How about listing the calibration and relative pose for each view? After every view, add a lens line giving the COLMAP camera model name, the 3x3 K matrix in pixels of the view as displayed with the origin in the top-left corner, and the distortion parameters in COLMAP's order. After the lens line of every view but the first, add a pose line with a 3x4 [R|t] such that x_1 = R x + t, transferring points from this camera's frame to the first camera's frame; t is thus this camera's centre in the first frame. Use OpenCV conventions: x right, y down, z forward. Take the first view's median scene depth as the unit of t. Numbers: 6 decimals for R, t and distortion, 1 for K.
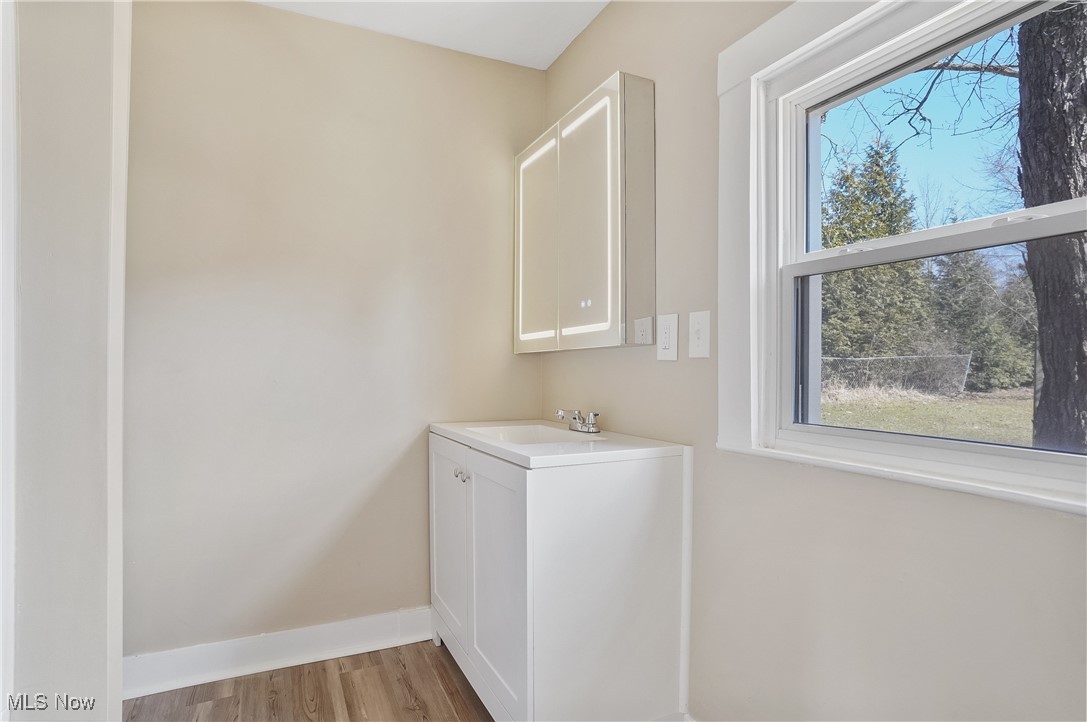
lens RADIAL K [[572.6, 0, 536.9], [0, 572.6, 367.0], [0, 0, 1]] dist [-0.061303, 0.025931]
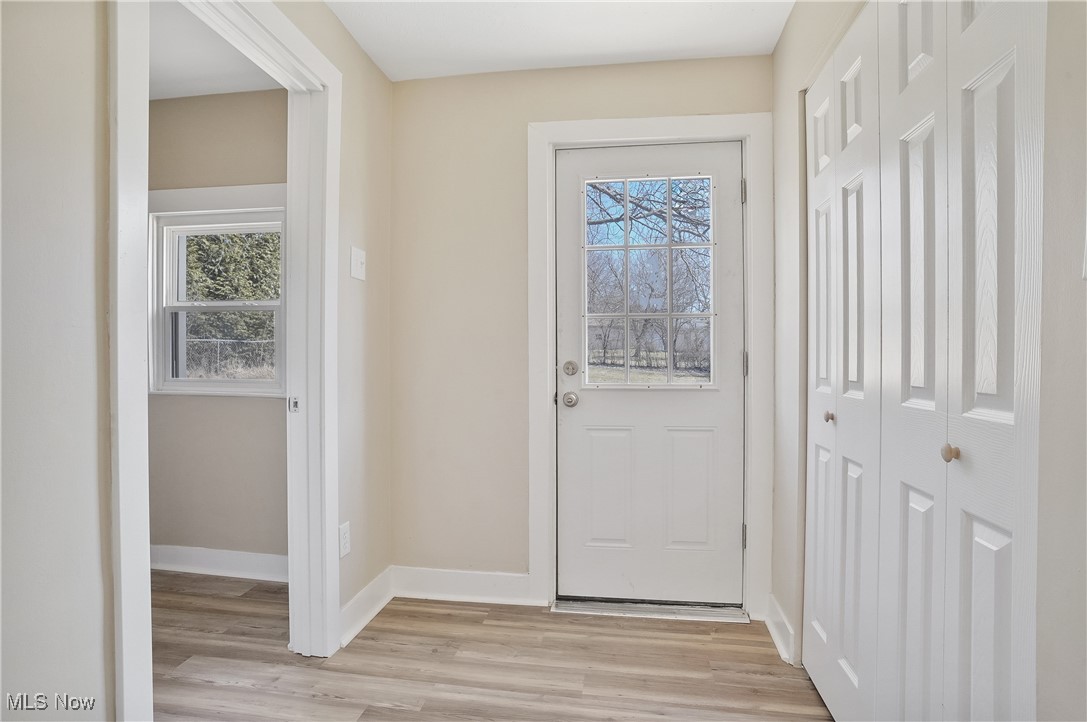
lens RADIAL K [[572.6, 0, 541.6], [0, 572.6, 370.4], [0, 0, 1]] dist [-0.061303, 0.025931]
pose [[0.561438, -0.027477, 0.827063, -0.044209], [-0.005771, 0.999294, 0.037117, -0.001856], [-0.827499, -0.025612, 0.560883, -0.115568]]
